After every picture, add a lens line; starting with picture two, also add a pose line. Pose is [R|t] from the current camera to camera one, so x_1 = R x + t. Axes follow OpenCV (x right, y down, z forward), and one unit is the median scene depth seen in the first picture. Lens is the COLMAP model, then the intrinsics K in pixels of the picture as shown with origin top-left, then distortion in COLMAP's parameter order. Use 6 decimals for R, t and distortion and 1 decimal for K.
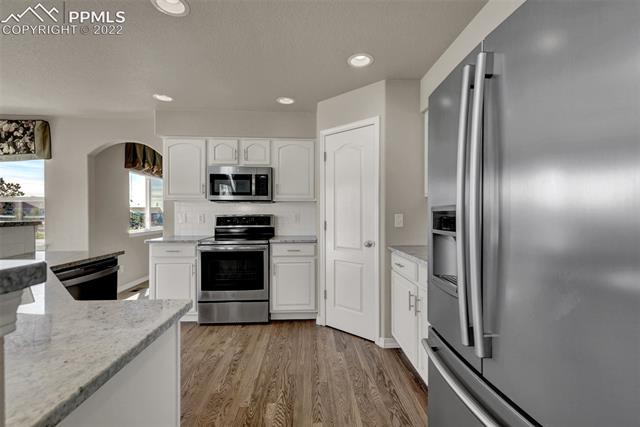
lens RADIAL K [[287.4, 0, 320.0], [0, 287.4, 213.5], [0, 0, 1]] dist [0.004138, -0.000108]
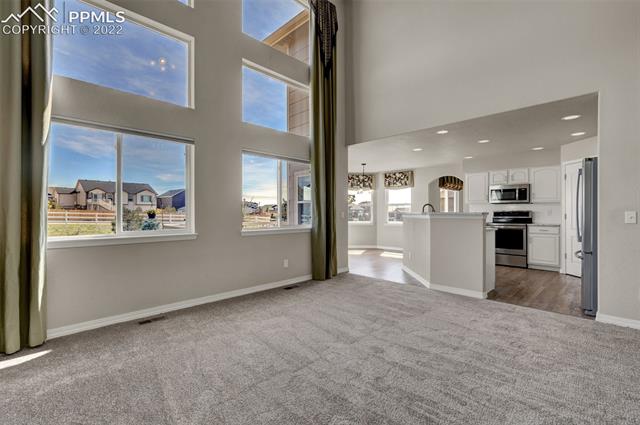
lens RADIAL K [[287.4, 0, 320.0], [0, 287.4, 212.5], [0, 0, 1]] dist [0.004138, -0.000108]
pose [[0.669000, -0.000114, -0.743262, 0.289931], [-0.000958, 0.999999, -0.001015, 0.019685], [0.743262, 0.001392, 0.668999, -1.151933]]
